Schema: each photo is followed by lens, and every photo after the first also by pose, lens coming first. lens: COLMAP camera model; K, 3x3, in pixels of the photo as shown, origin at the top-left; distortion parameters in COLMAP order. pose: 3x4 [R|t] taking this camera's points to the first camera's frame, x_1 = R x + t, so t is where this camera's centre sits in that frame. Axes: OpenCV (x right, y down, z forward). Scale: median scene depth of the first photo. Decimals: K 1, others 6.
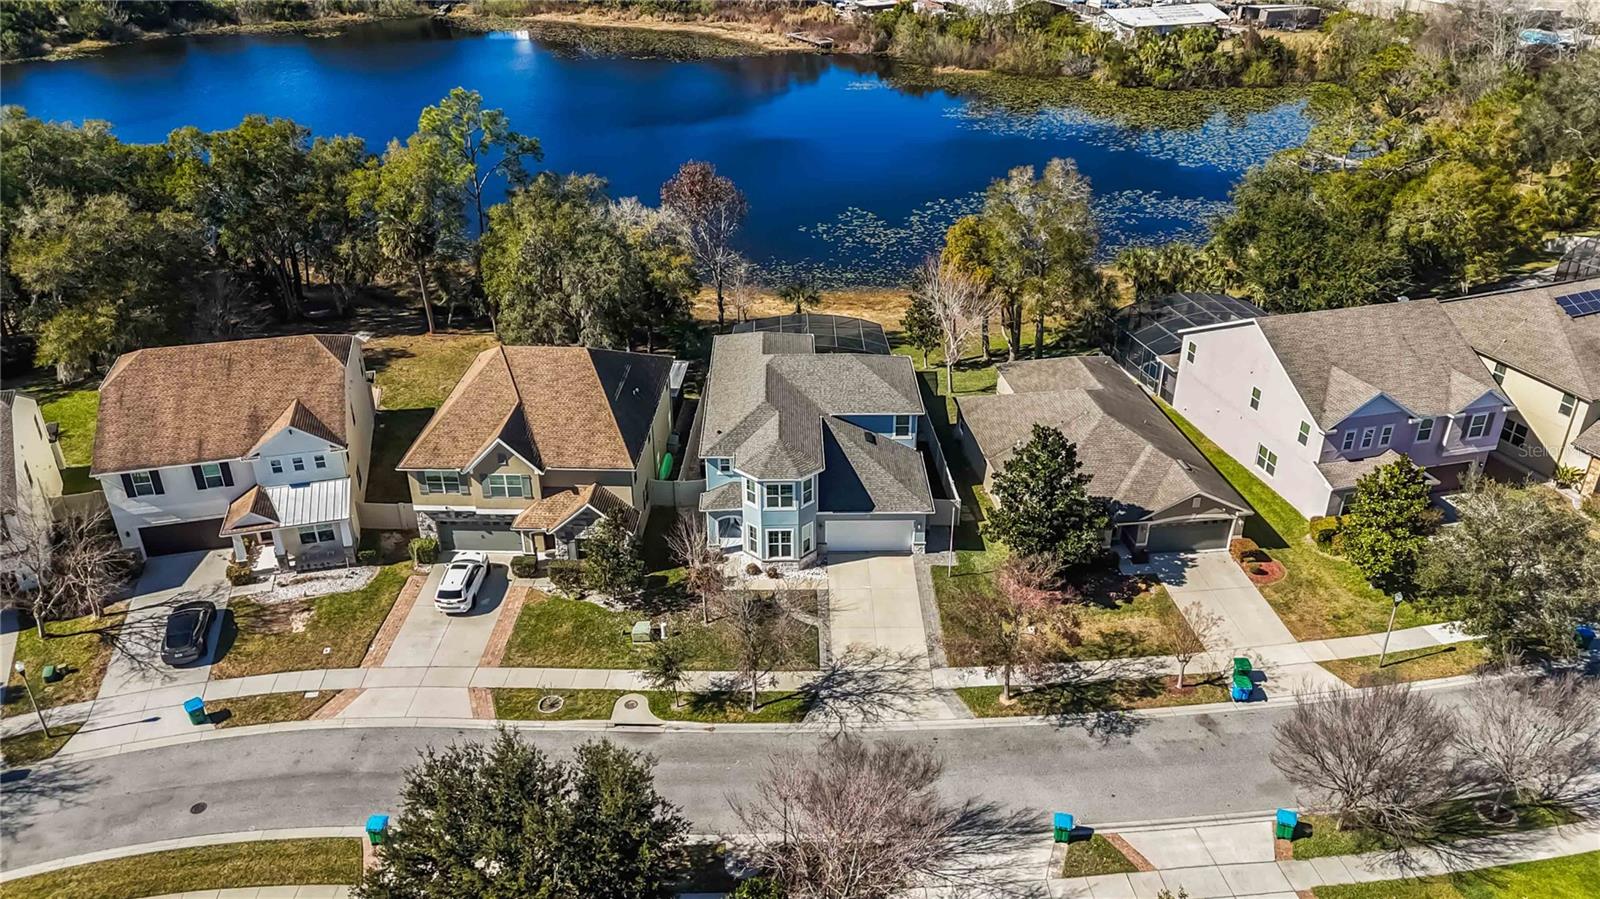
lens RADIAL K [[1169.1, 0, 805.4], [0, 1169.1, 451.5], [0, 0, 1]] dist [0.063900, -0.059339]
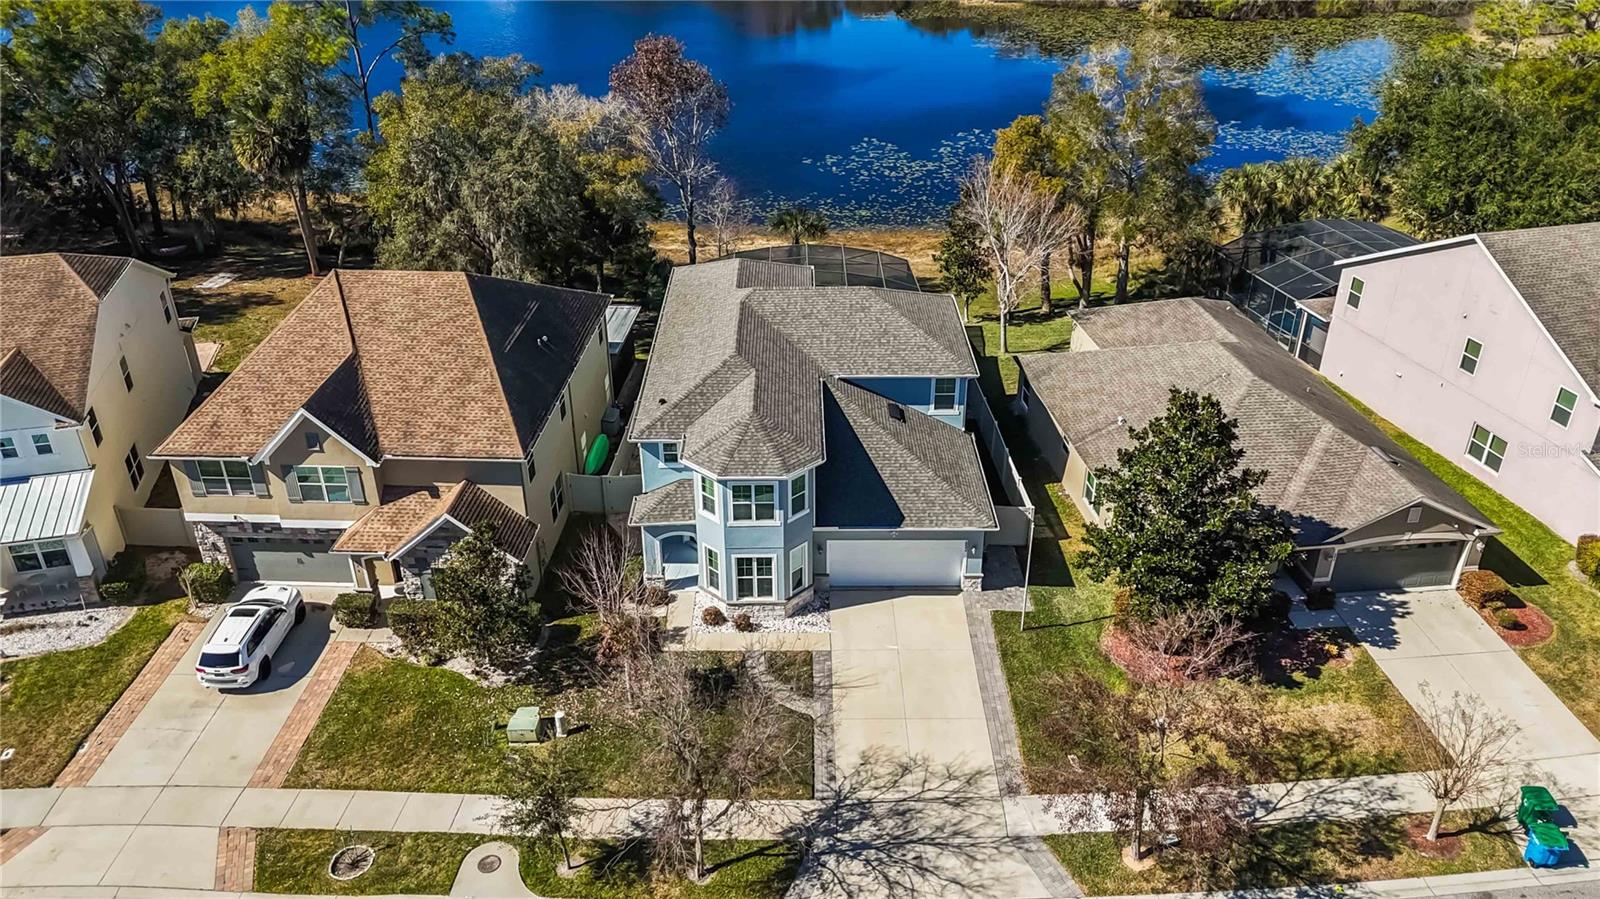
lens RADIAL K [[1169.1, 0, 807.8], [0, 1169.1, 455.1], [0, 0, 1]] dist [0.063900, -0.059339]
pose [[0.999958, 0.004219, -0.008143, 0.011510], [-0.004076, 0.999838, 0.017529, 0.001380], [0.008216, -0.017495, 0.999813, 0.358587]]
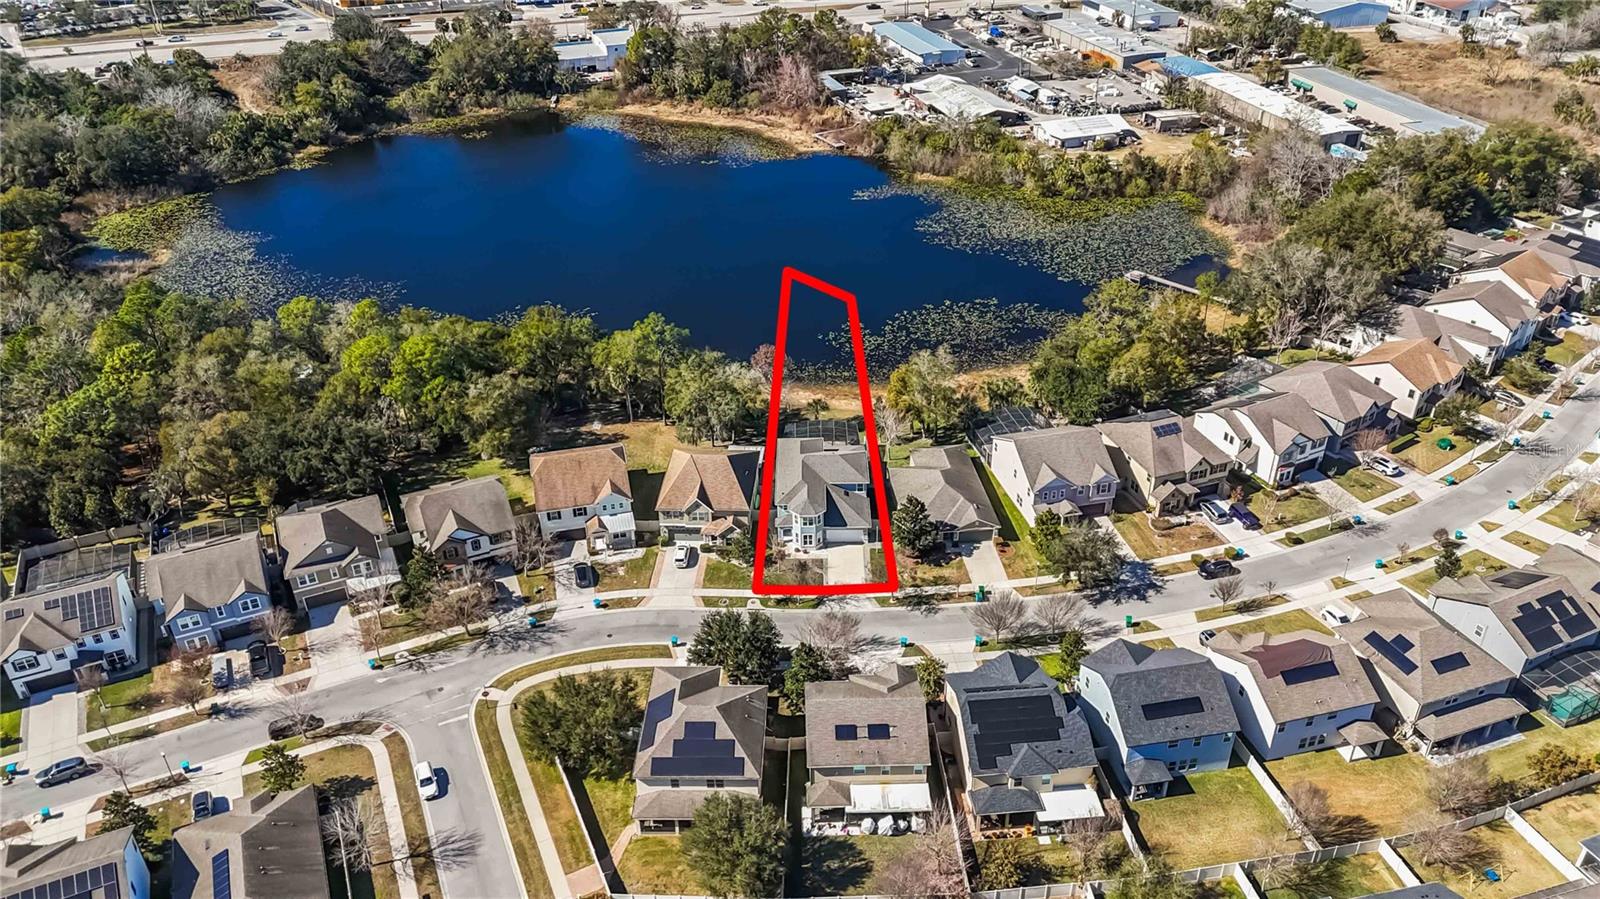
lens RADIAL K [[1169.1, 0, 801.1], [0, 1169.1, 432.9], [0, 0, 1]] dist [0.063900, -0.059339]
pose [[0.999665, -0.000388, -0.025861, 0.026373], [0.001512, 0.999053, 0.043476, -0.249862], [0.025819, -0.043500, 0.998720, -1.431121]]
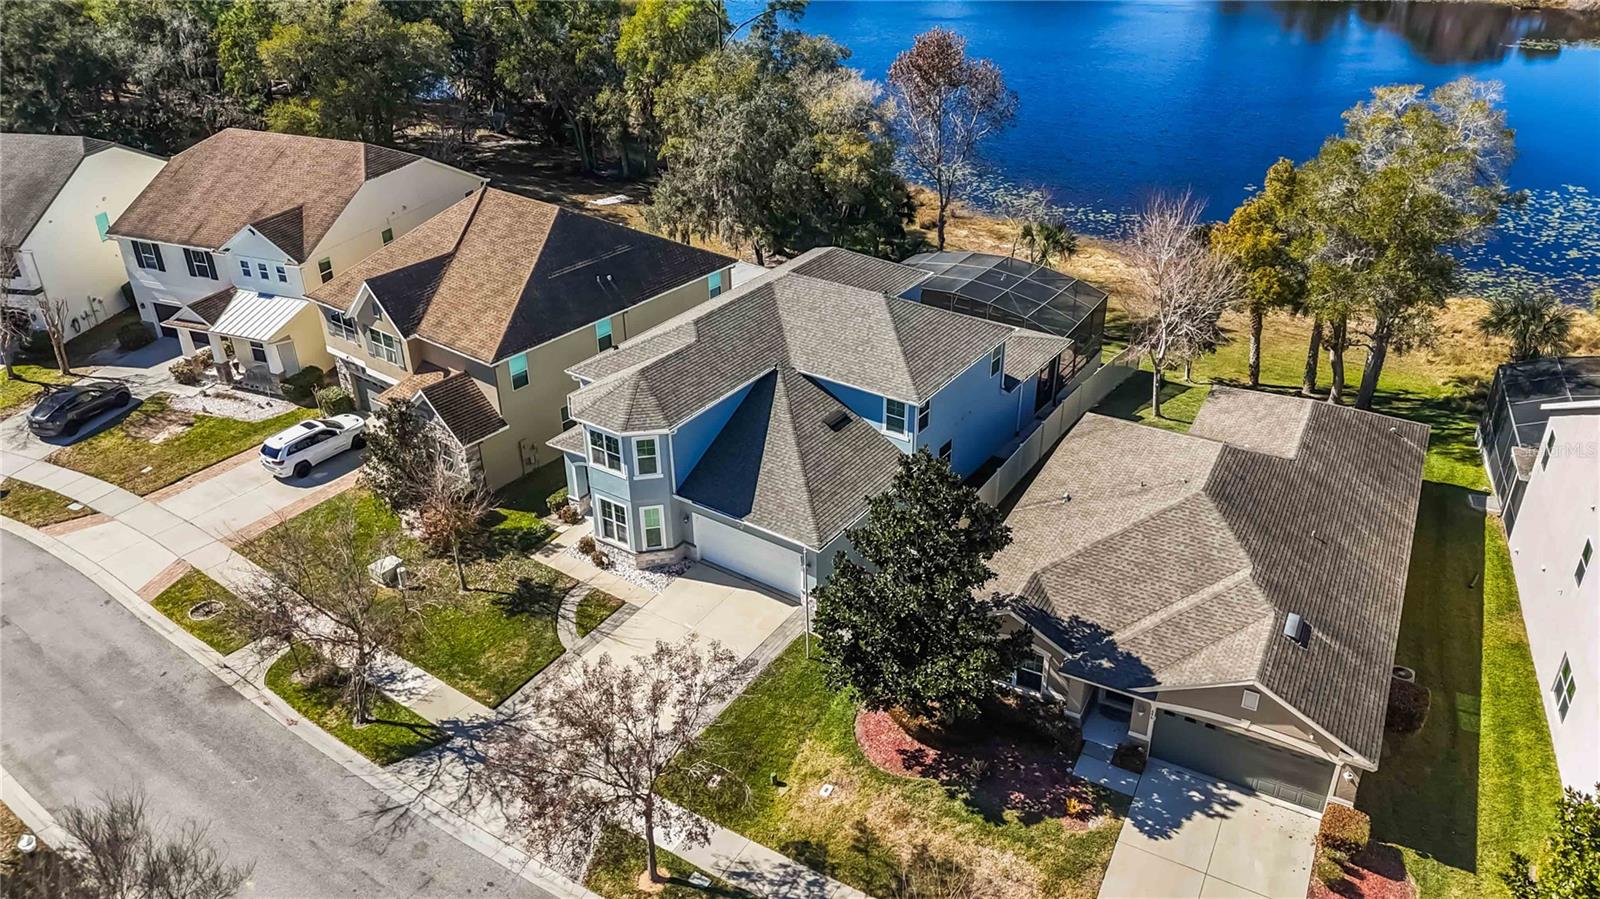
lens RADIAL K [[1169.1, 0, 804.6], [0, 1169.1, 458.2], [0, 0, 1]] dist [0.063900, -0.059339]
pose [[0.811716, 0.282134, -0.511388, 0.401019], [-0.268982, 0.957786, 0.101464, -0.055053], [0.518427, 0.055194, 0.853339, 0.459699]]
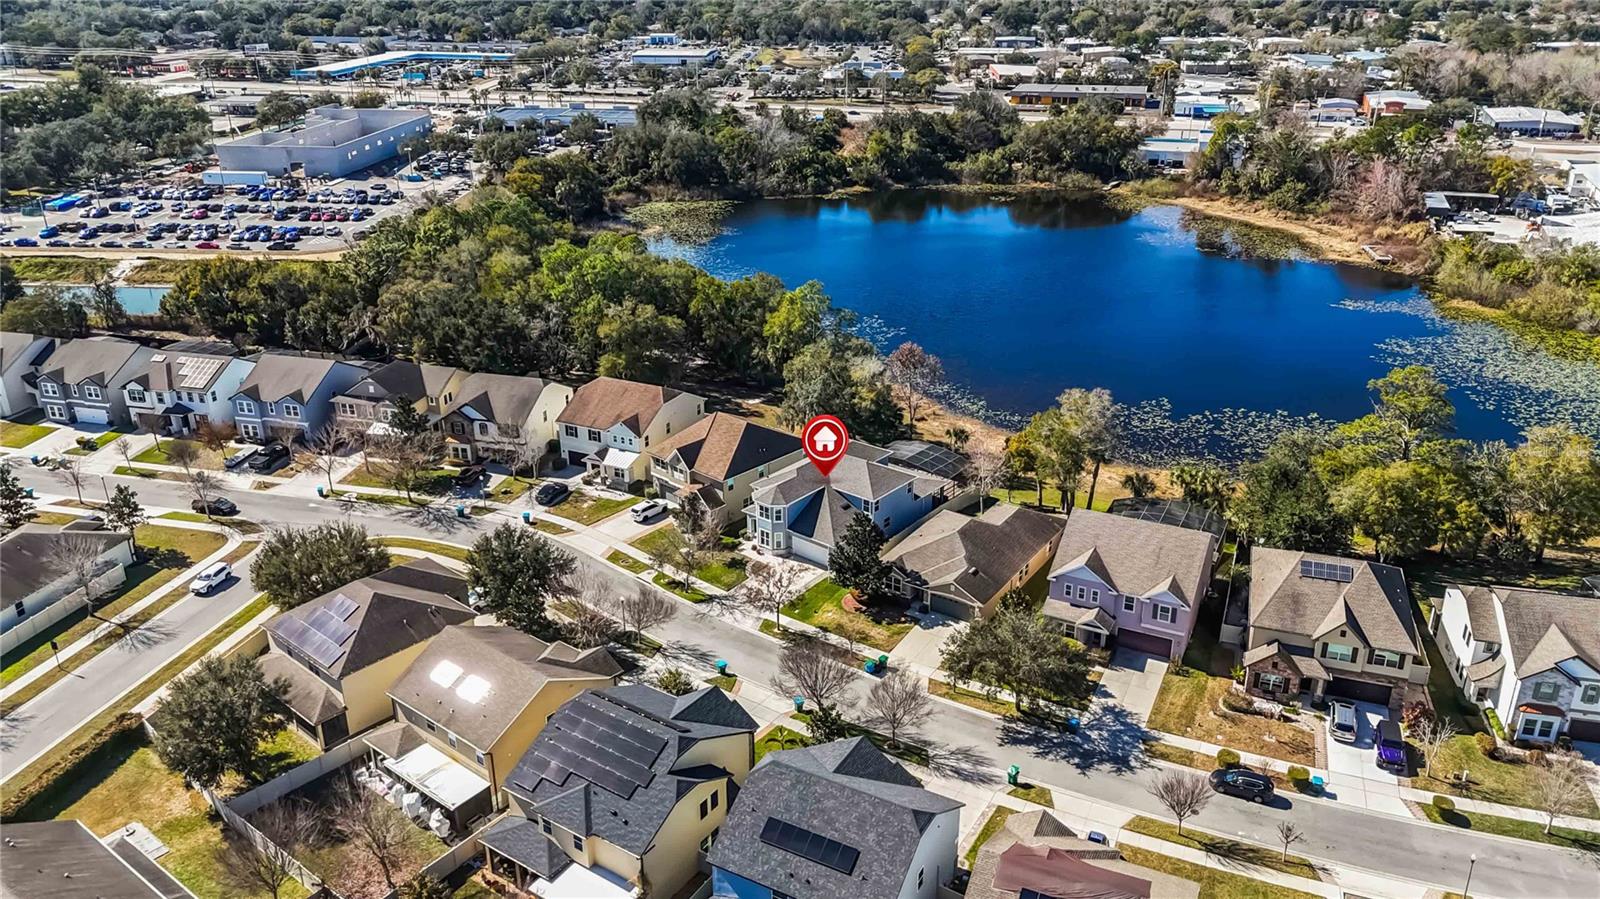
lens RADIAL K [[1169.1, 0, 802.5], [0, 1169.1, 436.7], [0, 0, 1]] dist [0.063900, -0.059339]
pose [[0.754848, 0.245078, -0.608392, 1.146014], [-0.307571, 0.951524, 0.001691, -0.102833], [0.579314, 0.185847, 0.793635, -0.532811]]
